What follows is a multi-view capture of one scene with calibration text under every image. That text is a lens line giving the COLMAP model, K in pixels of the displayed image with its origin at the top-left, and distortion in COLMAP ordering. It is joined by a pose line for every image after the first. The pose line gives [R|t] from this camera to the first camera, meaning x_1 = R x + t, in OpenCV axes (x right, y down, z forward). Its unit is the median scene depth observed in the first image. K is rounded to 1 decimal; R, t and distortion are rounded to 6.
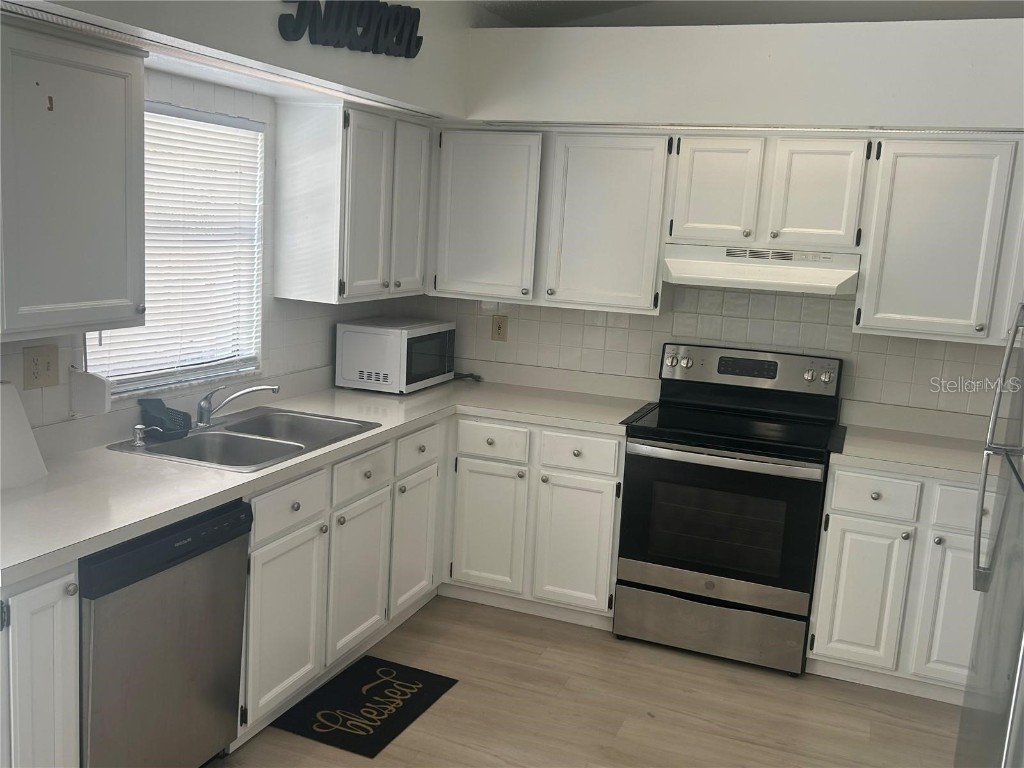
lens RADIAL K [[951.1, 0, 483.3], [0, 951.1, 379.4], [0, 0, 1]] dist [0.111445, -0.320128]
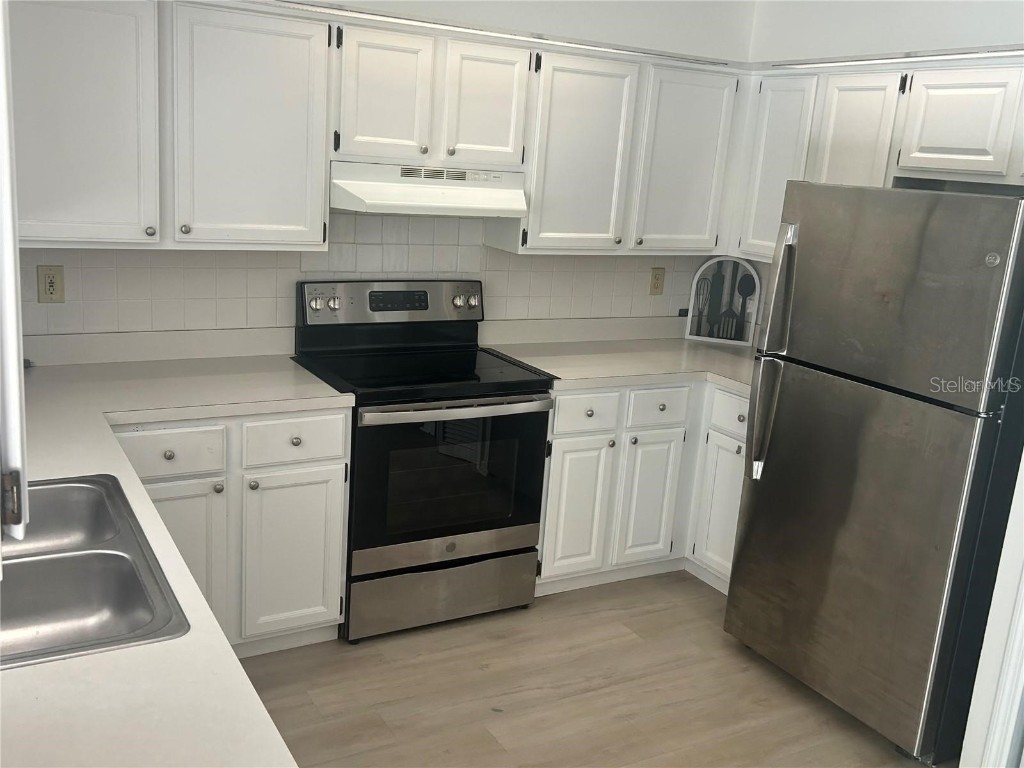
lens RADIAL K [[951.1, 0, 483.3], [0, 951.1, 379.4], [0, 0, 1]] dist [0.111445, -0.320128]
pose [[0.612786, -0.192790, 0.766372, -0.403147], [0.095377, 0.980739, 0.170454, -0.091648], [-0.784472, -0.031357, 0.619371, 0.417173]]
